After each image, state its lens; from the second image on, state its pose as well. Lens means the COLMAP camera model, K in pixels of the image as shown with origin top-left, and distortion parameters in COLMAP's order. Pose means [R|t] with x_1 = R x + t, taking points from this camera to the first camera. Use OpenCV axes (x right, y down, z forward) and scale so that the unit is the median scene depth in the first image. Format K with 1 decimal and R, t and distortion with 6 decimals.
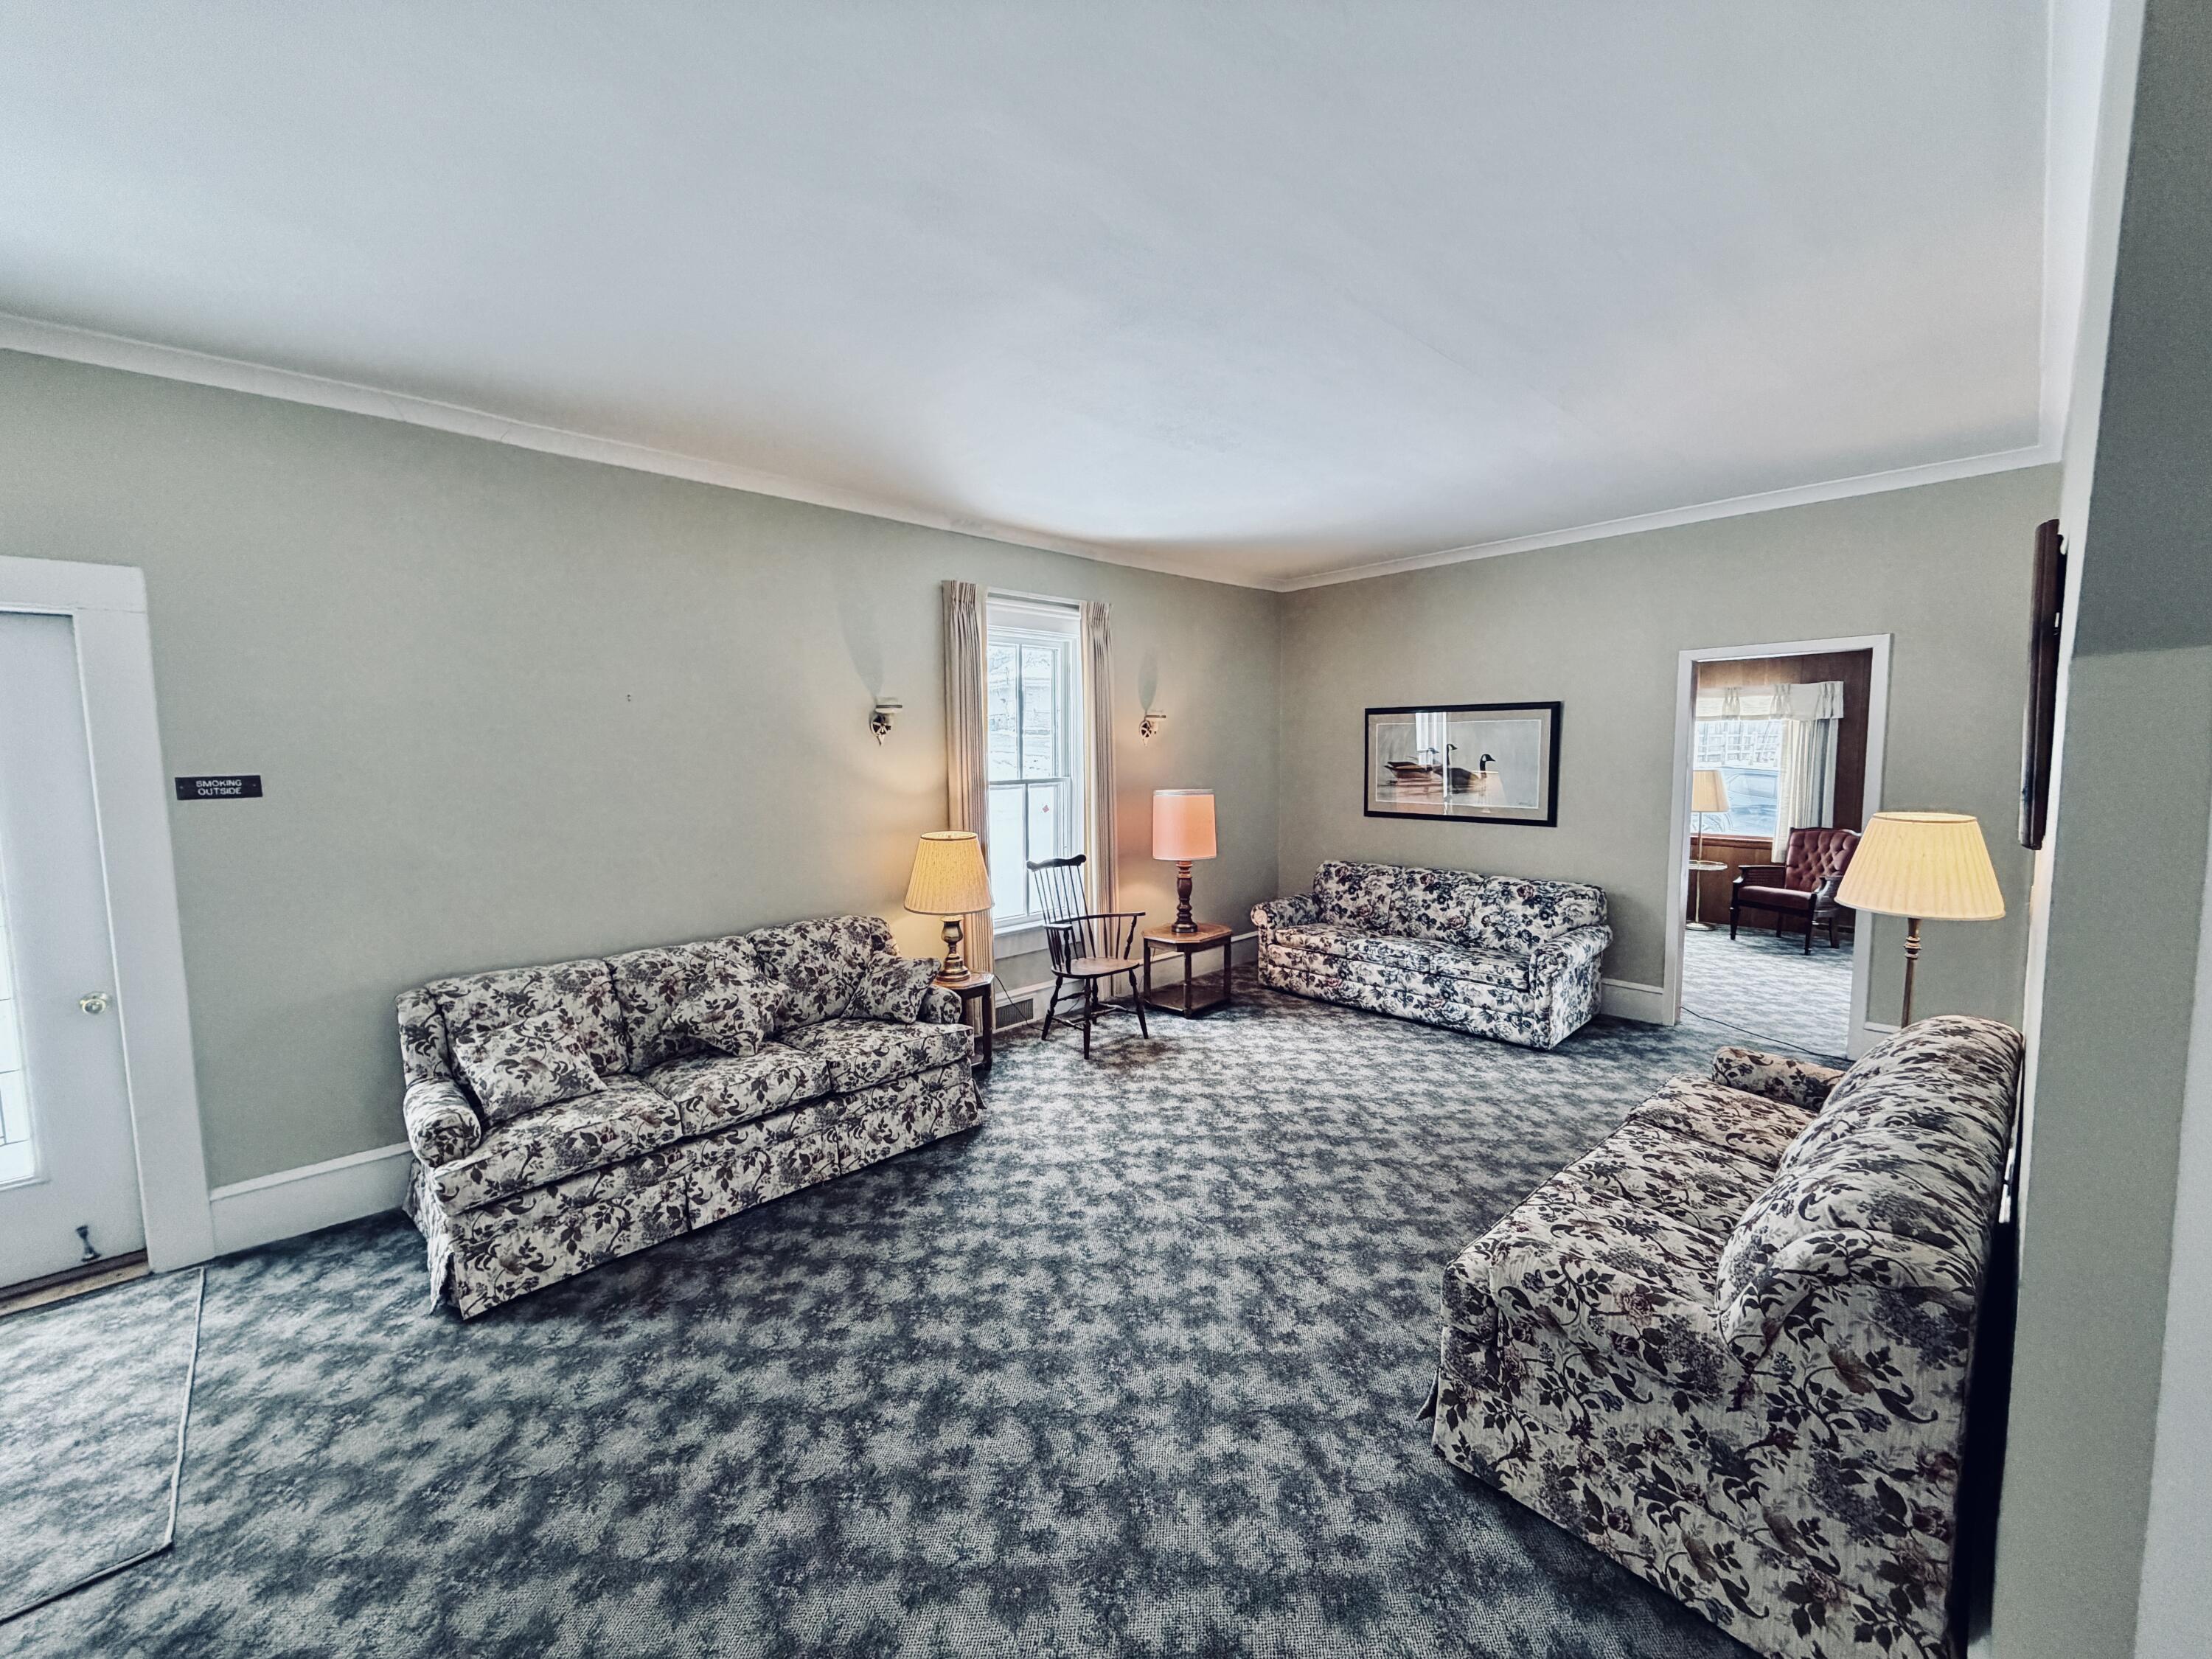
lens RADIAL K [[886.1, 0, 1103.4], [0, 886.1, 821.9], [0, 0, 1]] dist [0.002228, -0.000004]
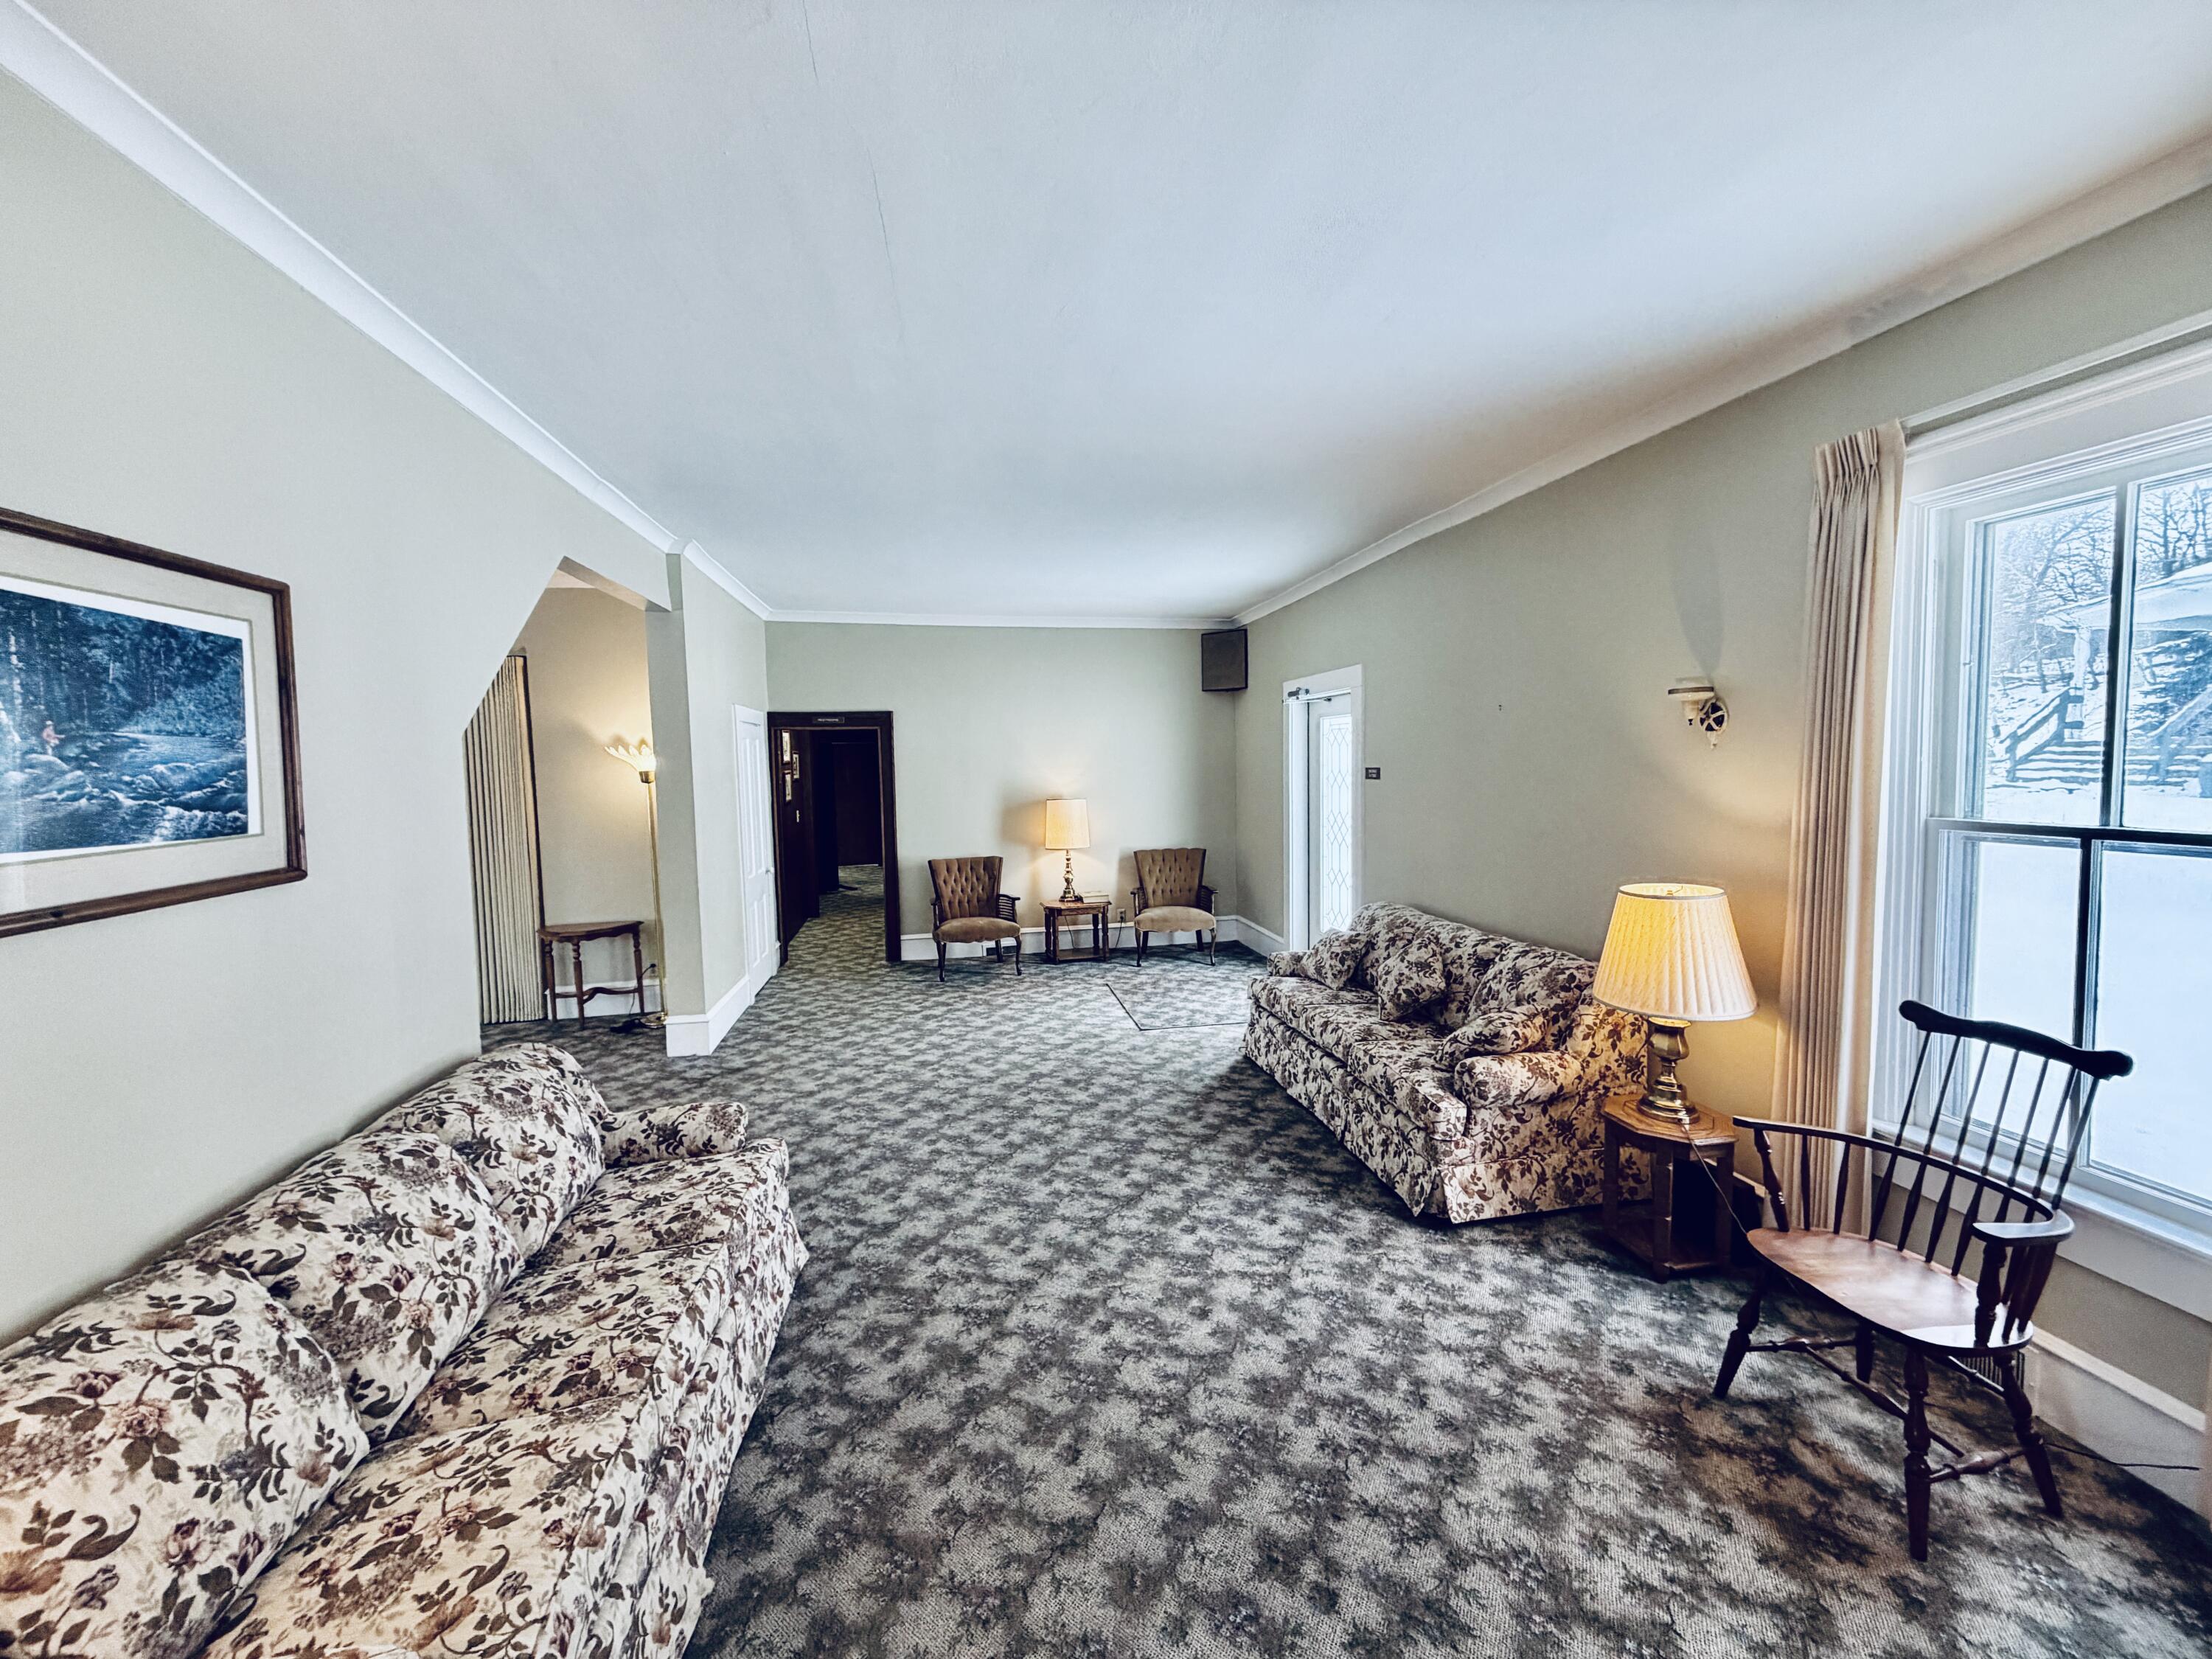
lens RADIAL K [[886.1, 0, 1096.6], [0, 886.1, 830.0], [0, 0, 1]] dist [0.002228, -0.000004]
pose [[-0.558964, 0.087041, -0.824611, 0.757291], [-0.047928, 0.989421, 0.136925, -0.125520], [0.827806, 0.116058, -0.548879, 1.312360]]
